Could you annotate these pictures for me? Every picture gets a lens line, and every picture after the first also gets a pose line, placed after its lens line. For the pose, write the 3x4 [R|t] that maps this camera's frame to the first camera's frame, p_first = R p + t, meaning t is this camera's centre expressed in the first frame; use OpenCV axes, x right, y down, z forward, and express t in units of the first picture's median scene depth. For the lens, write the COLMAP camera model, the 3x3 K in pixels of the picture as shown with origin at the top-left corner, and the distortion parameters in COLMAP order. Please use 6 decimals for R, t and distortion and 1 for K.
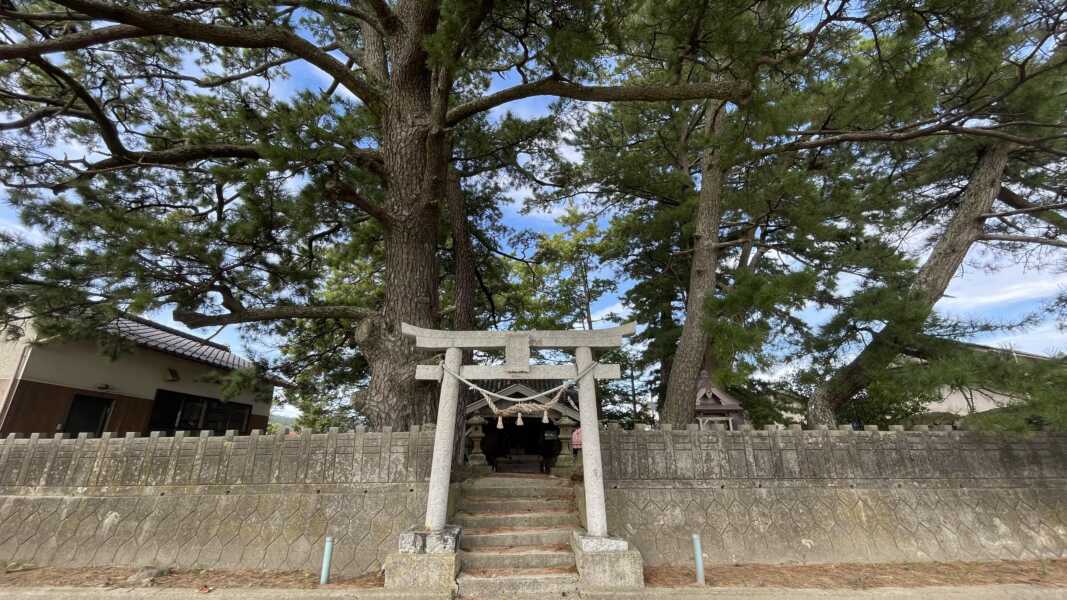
lens RADIAL K [[455.4, 0, 534.6], [0, 455.4, 301.4], [0, 0, 1]] dist [0.001348, 0.000152]
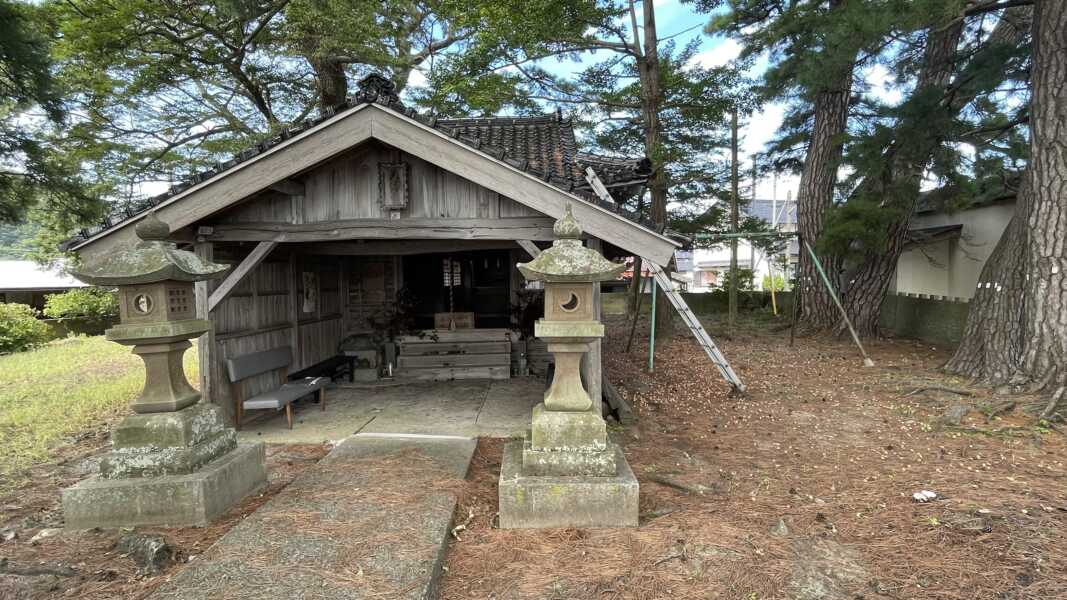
lens RADIAL K [[563.8, 0, 534.1], [0, 563.8, 300.6], [0, 0, 1]] dist [-0.000643, -0.000028]
pose [[0.999389, -0.006631, -0.034315, 0.047417], [0.019094, 0.925953, 0.377156, 0.140288], [0.029273, -0.377581, 0.925514, 0.583133]]
